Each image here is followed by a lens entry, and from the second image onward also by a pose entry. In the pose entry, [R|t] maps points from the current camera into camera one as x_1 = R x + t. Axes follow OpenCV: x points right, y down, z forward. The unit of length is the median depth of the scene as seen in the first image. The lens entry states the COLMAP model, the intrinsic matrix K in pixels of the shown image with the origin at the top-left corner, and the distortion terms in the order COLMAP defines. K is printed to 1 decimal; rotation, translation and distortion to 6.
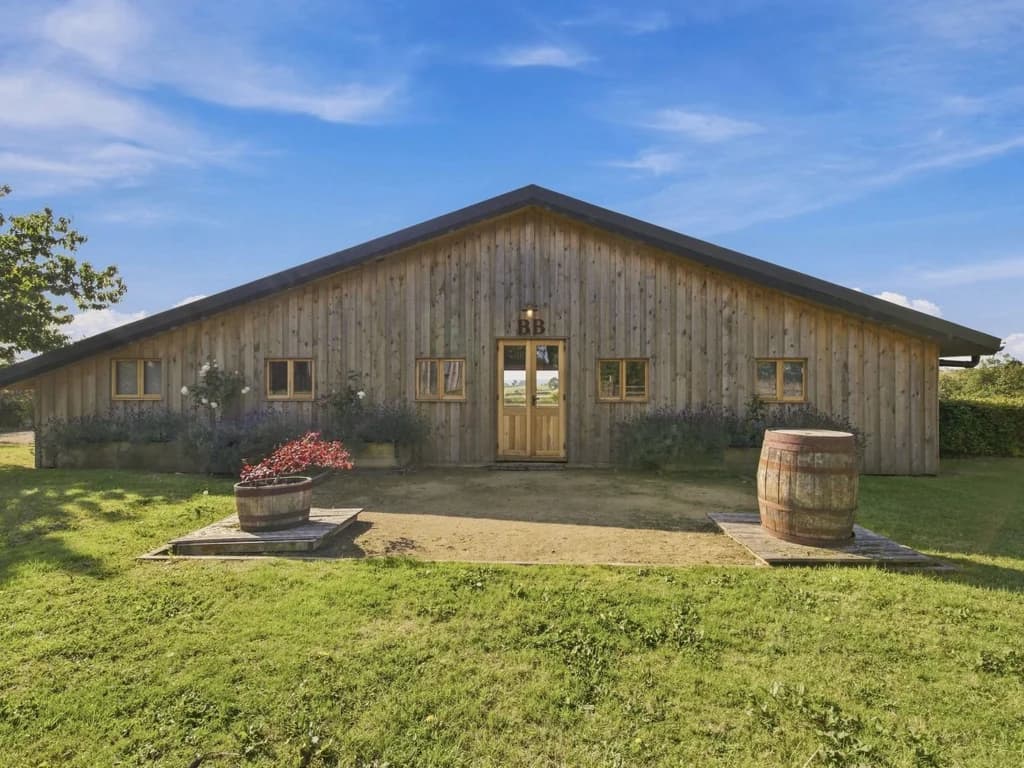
lens RADIAL K [[524.9, 0, 512.0], [0, 524.9, 384.0], [0, 0, 1]] dist [-0.000021, 0.000115]
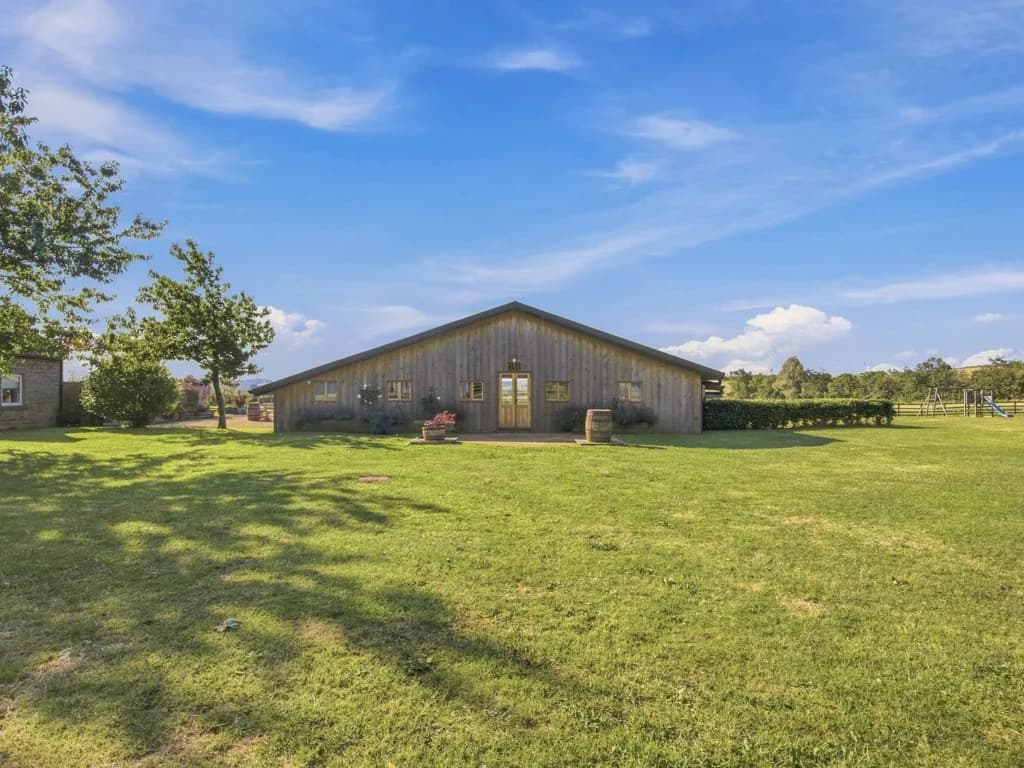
lens RADIAL K [[524.9, 0, 512.0], [0, 524.9, 384.0], [0, 0, 1]] dist [-0.000021, 0.000115]
pose [[0.999488, -0.001429, 0.031973, -0.042432], [0.001498, 0.999997, -0.002137, -0.031898], [-0.031970, 0.002184, 0.999486, -1.112609]]
